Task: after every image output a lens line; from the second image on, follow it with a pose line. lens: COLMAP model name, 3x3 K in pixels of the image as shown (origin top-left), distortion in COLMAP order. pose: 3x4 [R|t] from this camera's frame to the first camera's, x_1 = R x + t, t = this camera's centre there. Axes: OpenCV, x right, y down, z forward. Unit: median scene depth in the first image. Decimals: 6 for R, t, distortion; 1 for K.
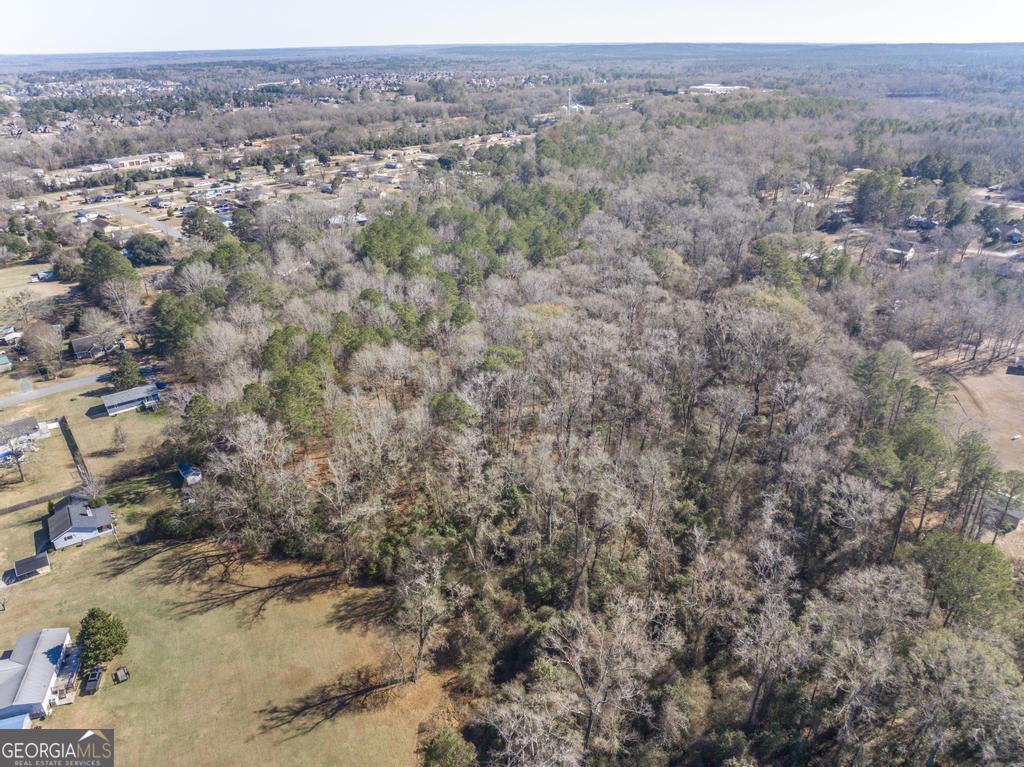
lens RADIAL K [[731.3, 0, 506.7], [0, 731.3, 380.7], [0, 0, 1]] dist [-0.062460, 0.040301]
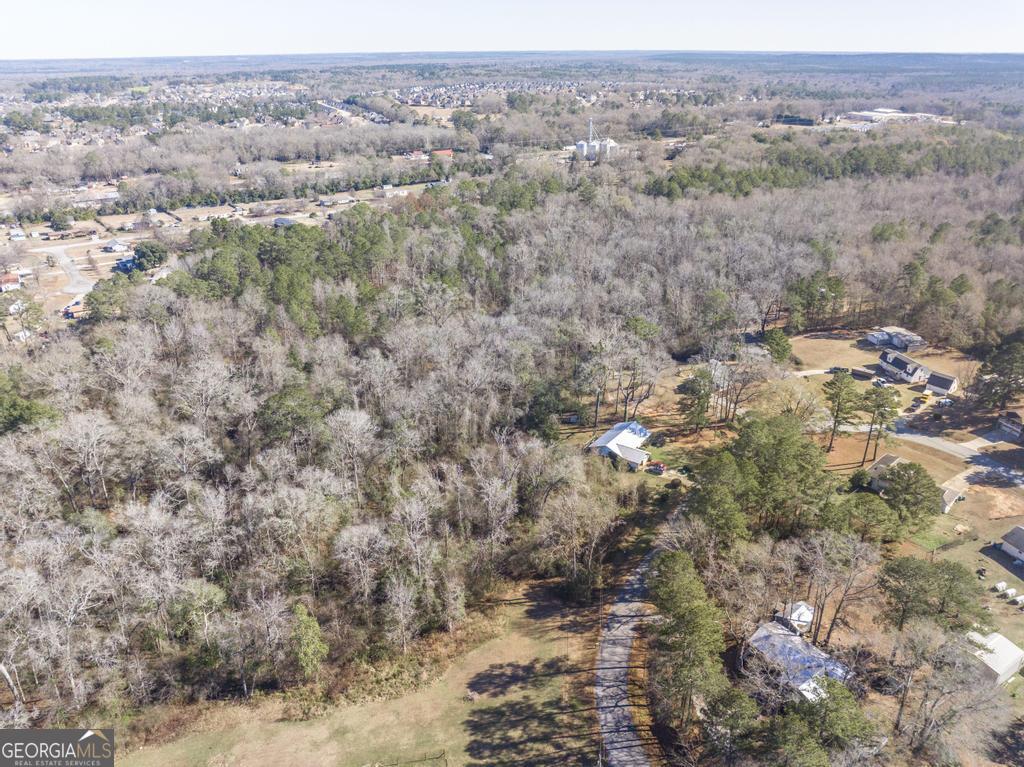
lens RADIAL K [[731.3, 0, 516.1], [0, 731.3, 389.0], [0, 0, 1]] dist [-0.062460, 0.040301]
pose [[0.958163, 0.126743, -0.256633, 0.397163], [-0.125601, 0.991860, 0.020906, -0.247207], [0.257194, 0.012202, 0.966283, 0.507665]]
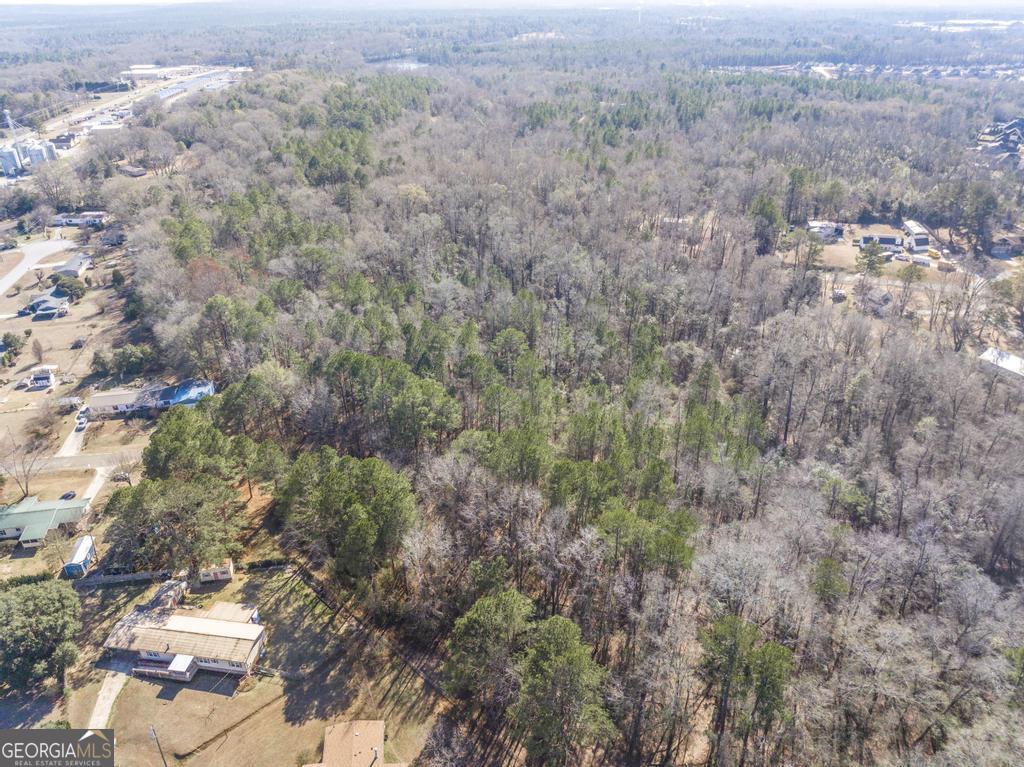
lens RADIAL K [[731.3, 0, 511.3], [0, 731.3, 388.2], [0, 0, 1]] dist [-0.062460, 0.040301]
pose [[0.672918, -0.352025, 0.650584, -0.098384], [0.315989, 0.932017, 0.177469, -0.358412], [-0.668829, 0.086156, 0.738407, 0.764985]]
